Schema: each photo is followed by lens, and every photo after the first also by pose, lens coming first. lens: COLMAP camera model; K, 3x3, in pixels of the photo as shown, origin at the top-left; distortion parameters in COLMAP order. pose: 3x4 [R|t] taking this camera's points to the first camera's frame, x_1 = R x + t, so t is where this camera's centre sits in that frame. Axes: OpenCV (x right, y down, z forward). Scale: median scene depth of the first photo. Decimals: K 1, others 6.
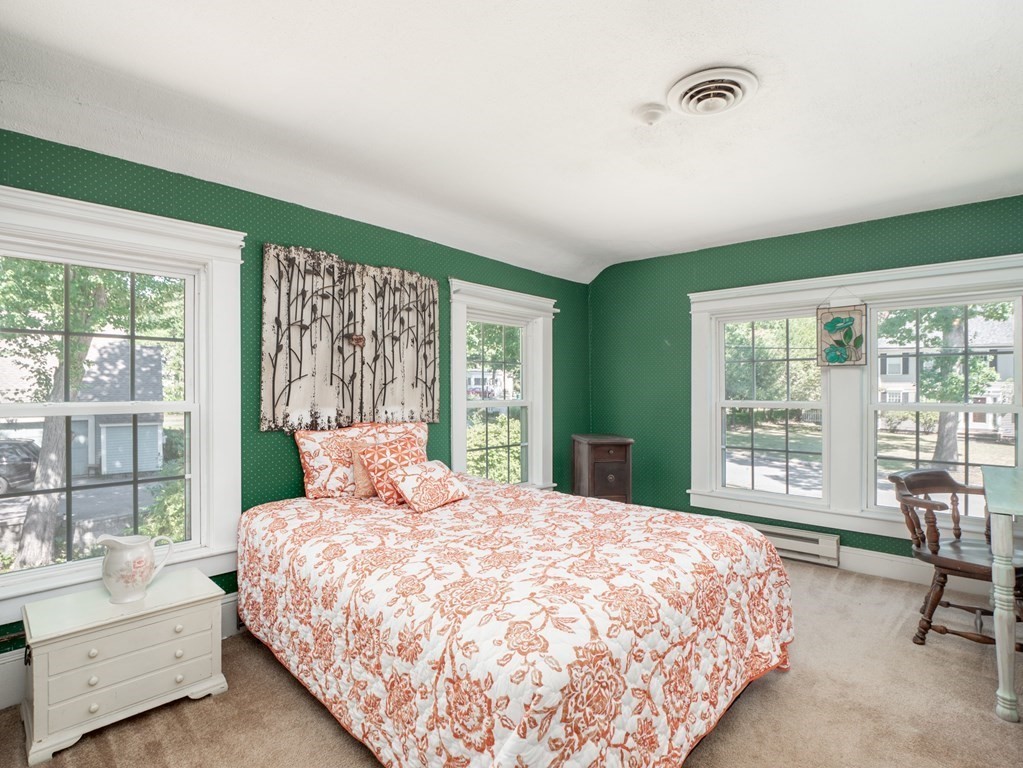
lens RADIAL K [[505.5, 0, 507.7], [0, 505.5, 387.0], [0, 0, 1]] dist [-0.010106, -0.003041]
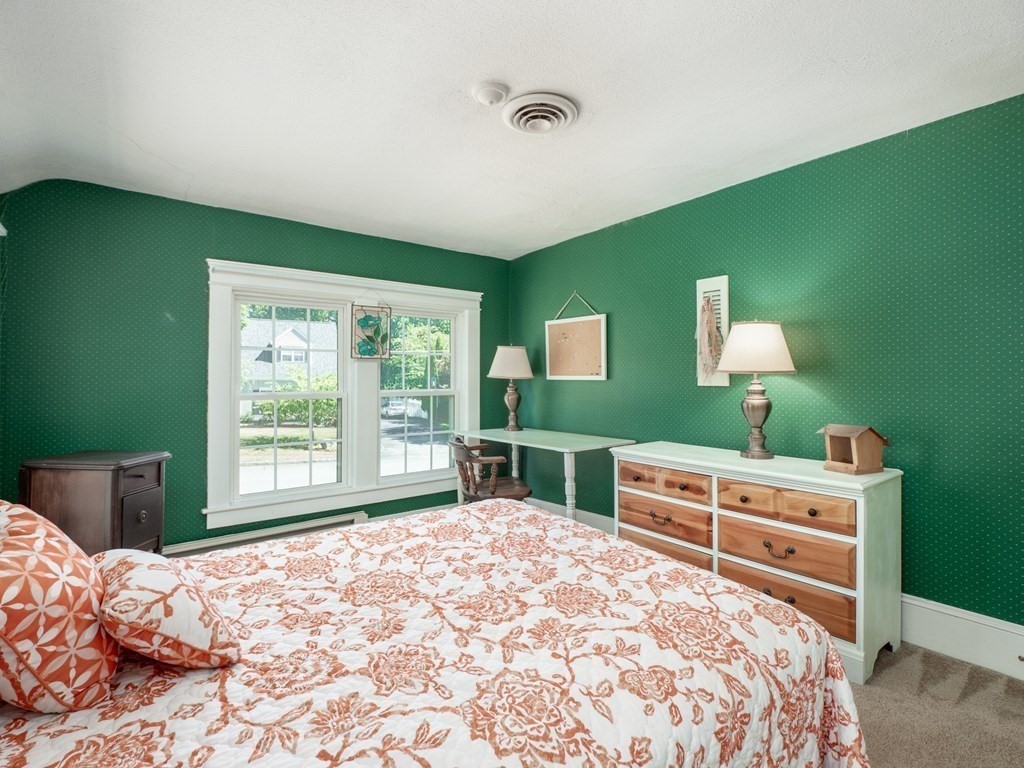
lens RADIAL K [[506.0, 0, 513.1], [0, 506.0, 369.2], [0, 0, 1]] dist [-0.010106, -0.003041]
pose [[0.186799, 0.015765, 0.982272, -0.525716], [0.000652, 0.999869, -0.016171, 0.000739], [-0.982398, 0.003661, 0.186764, 0.634198]]
